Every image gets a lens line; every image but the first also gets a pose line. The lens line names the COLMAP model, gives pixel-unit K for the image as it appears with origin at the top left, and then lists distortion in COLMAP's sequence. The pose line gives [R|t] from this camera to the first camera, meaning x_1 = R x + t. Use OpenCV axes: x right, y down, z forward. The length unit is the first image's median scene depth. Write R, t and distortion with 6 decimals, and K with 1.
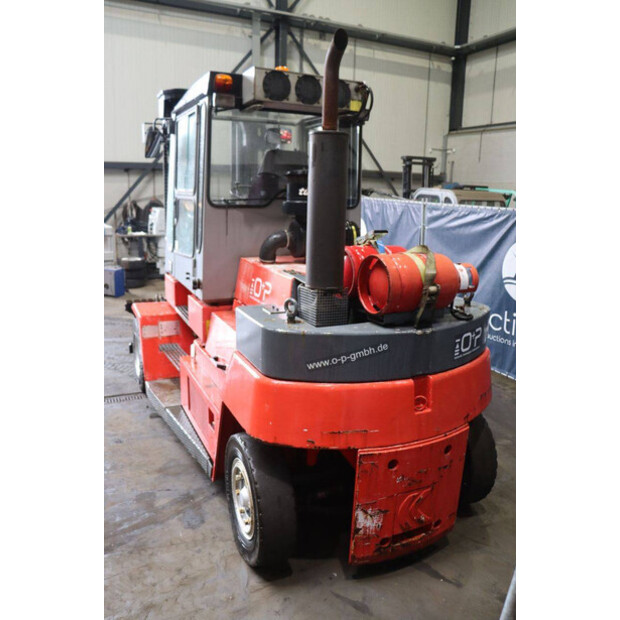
lens RADIAL K [[509.9, 0, 311.7], [0, 509.9, 304.7], [0, 0, 1]] dist [-0.182384, 0.163798]
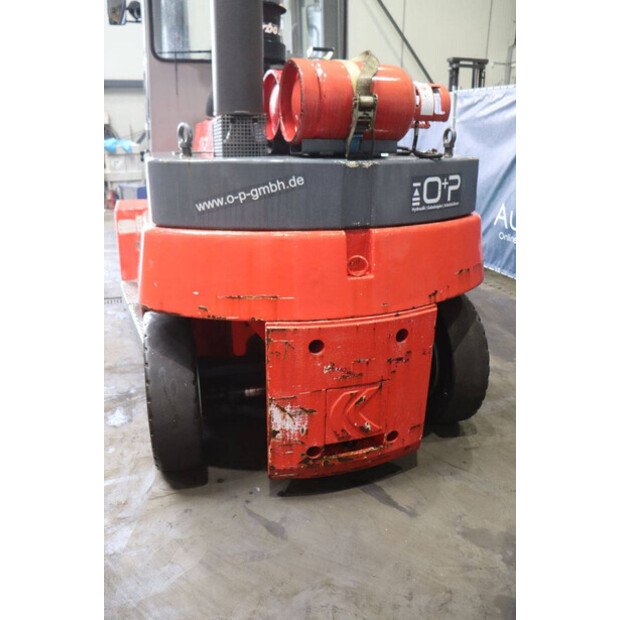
lens RADIAL K [[509.9, 0, 311.7], [0, 509.9, 304.7], [0, 0, 1]] dist [-0.182384, 0.163798]
pose [[0.990948, 0.023758, -0.132125, 0.244533], [-0.009237, 0.993950, 0.109448, 0.168832], [0.133926, -0.107236, 0.985172, 0.252499]]
